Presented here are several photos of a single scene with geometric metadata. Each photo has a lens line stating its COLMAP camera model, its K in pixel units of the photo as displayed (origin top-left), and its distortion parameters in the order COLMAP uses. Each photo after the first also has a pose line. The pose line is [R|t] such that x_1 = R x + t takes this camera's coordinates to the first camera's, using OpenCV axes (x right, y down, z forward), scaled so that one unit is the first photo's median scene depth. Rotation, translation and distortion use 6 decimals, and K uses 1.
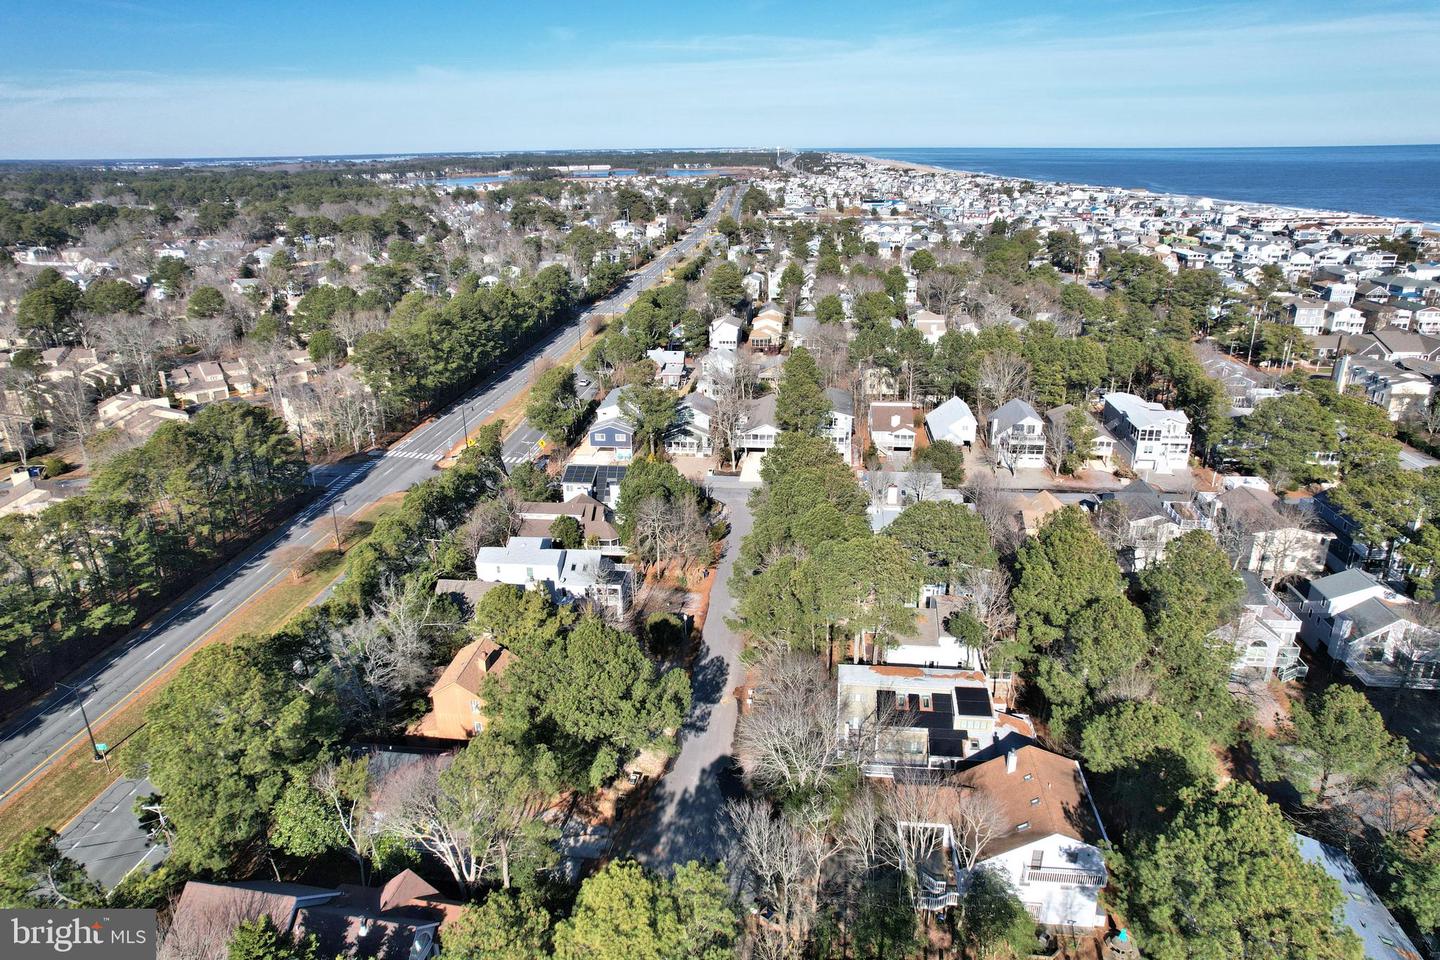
lens RADIAL K [[914.2, 0, 720.0], [0, 914.2, 480.0], [0, 0, 1]] dist [-0.081038, 0.077253]
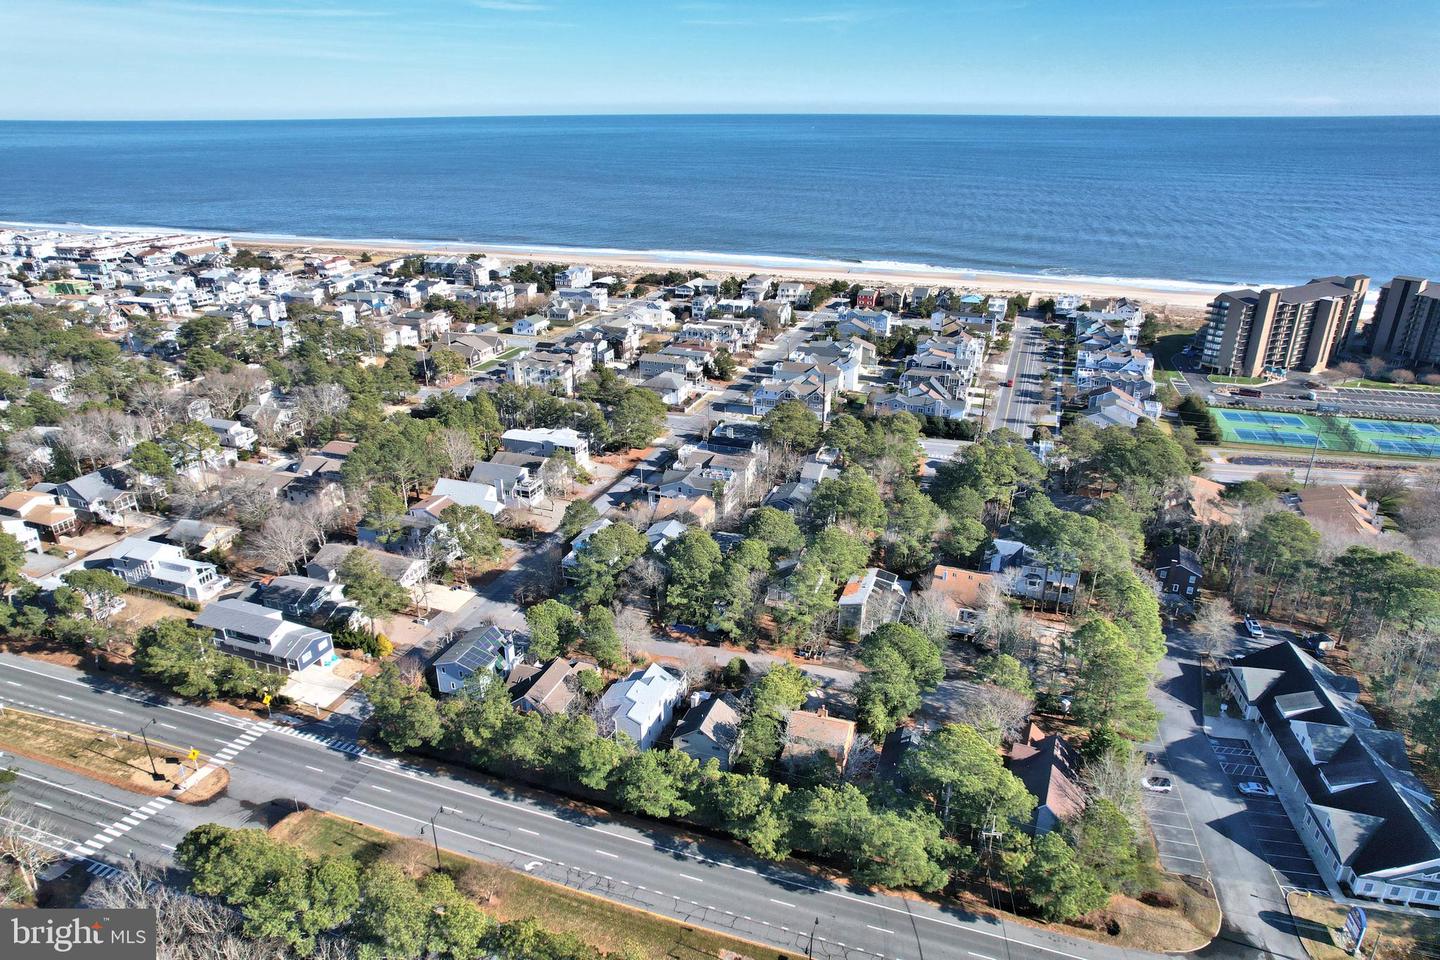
lens RADIAL K [[926.3, 0, 716.7], [0, 926.3, 480.8], [0, 0, 1]] dist [-0.076023, 0.071956]
pose [[0.231239, -0.354897, 0.905857, -0.829992], [0.335715, 0.903010, 0.268084, -0.323591], [-0.913139, 0.242118, 0.327956, 0.317419]]
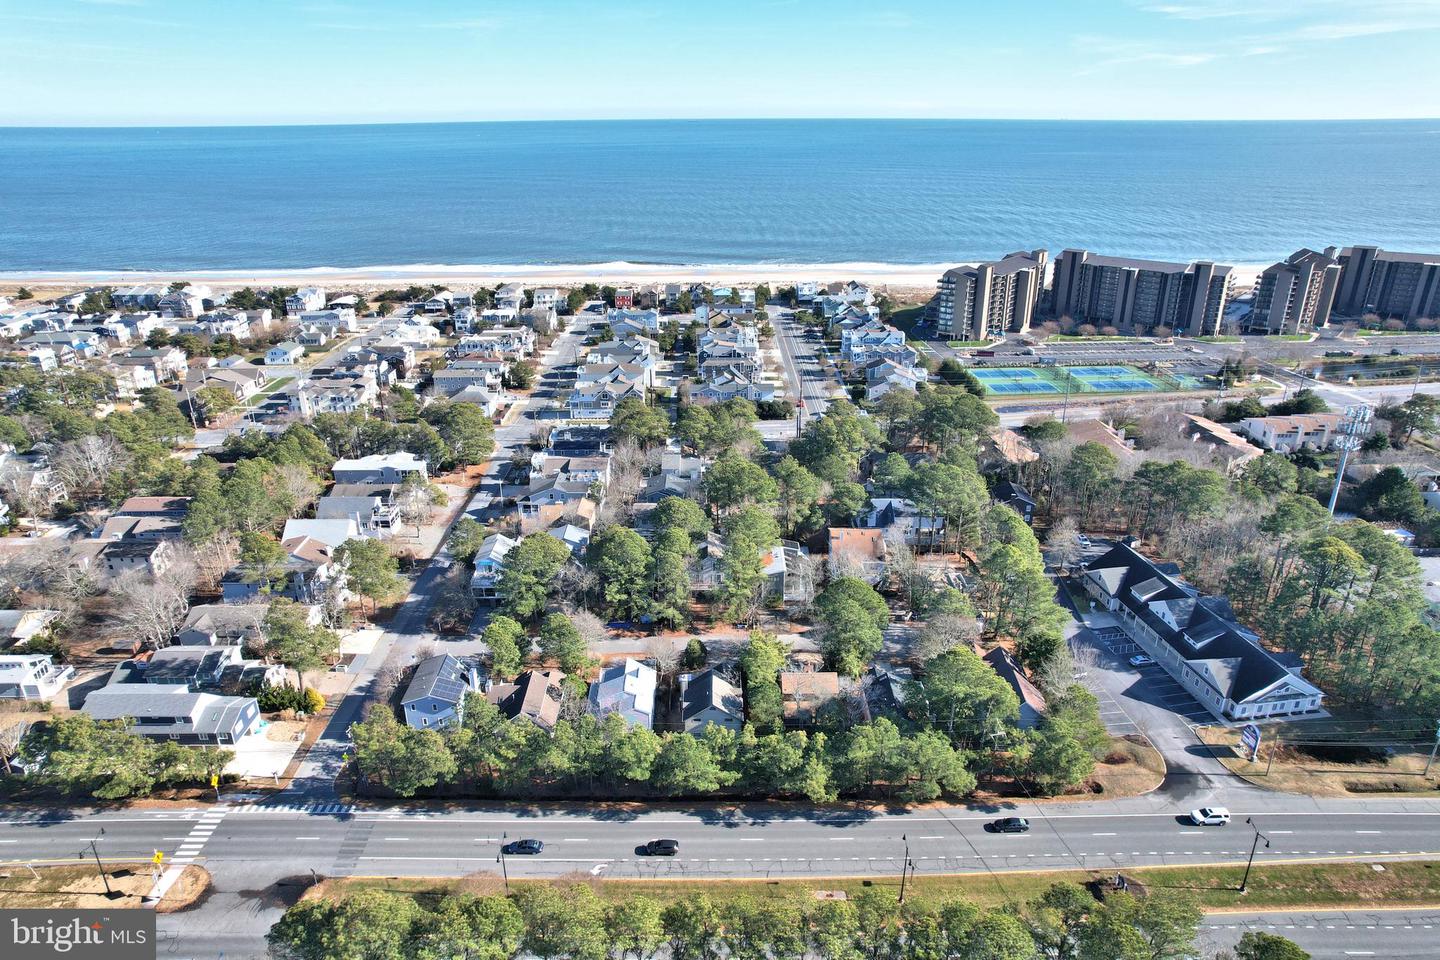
lens RADIAL K [[926.3, 0, 716.7], [0, 926.3, 480.8], [0, 0, 1]] dist [-0.076023, 0.071956]
pose [[-0.116114, -0.357001, 0.926859, -0.887359], [0.350071, 0.858578, 0.374558, -0.404248], [-0.929499, 0.367958, 0.025283, 0.540221]]
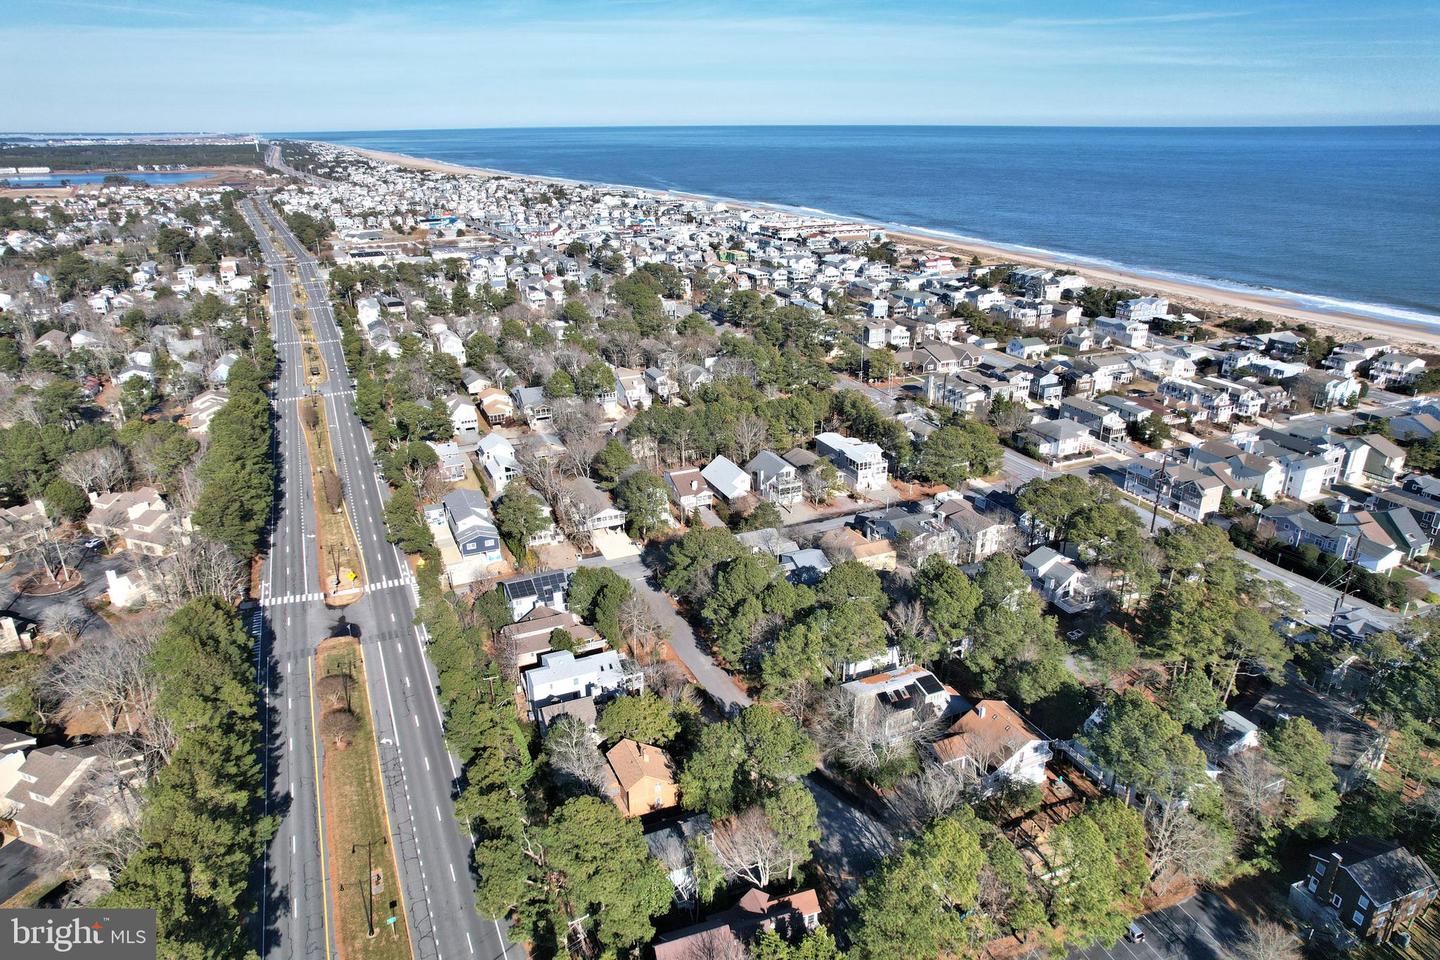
lens RADIAL K [[915.0, 0, 708.7], [0, 915.0, 485.0], [0, 0, 1]] dist [-0.076803, 0.073401]
pose [[0.866580, -0.180736, 0.465160, -0.413635], [0.168925, 0.983324, 0.067364, -0.157616], [-0.469578, 0.020200, 0.882660, -0.159238]]
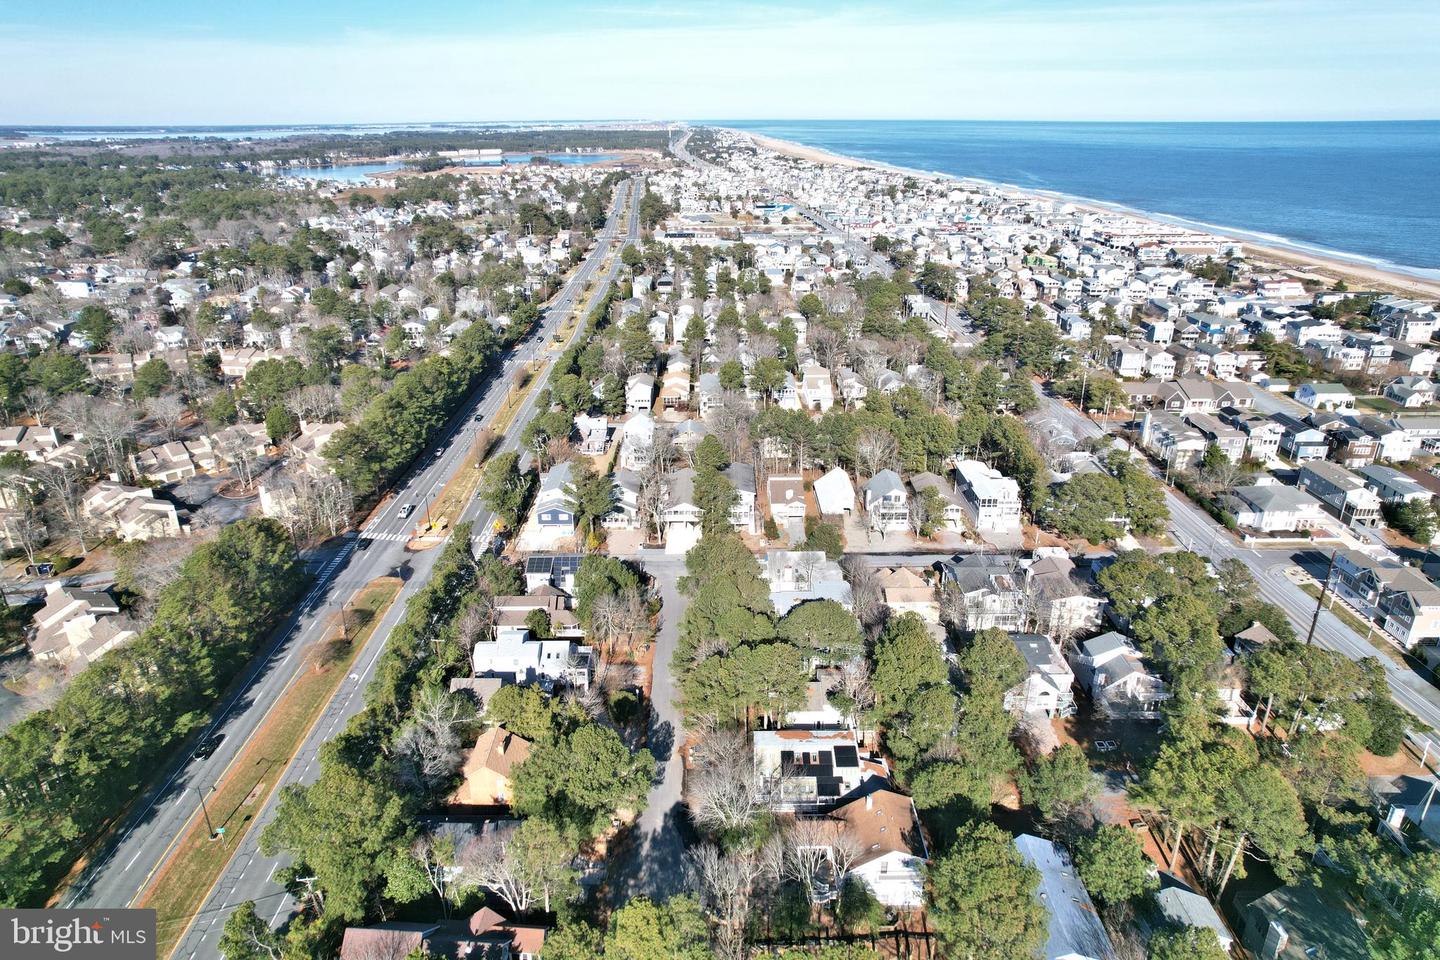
lens RADIAL K [[914.2, 0, 720.0], [0, 914.2, 480.0], [0, 0, 1]] dist [-0.081038, 0.077253]
pose [[0.993499, -0.035826, 0.108053, -0.034791], [0.032540, 0.998957, 0.032025, -0.133722], [-0.109088, -0.028301, 0.993629, -0.222227]]
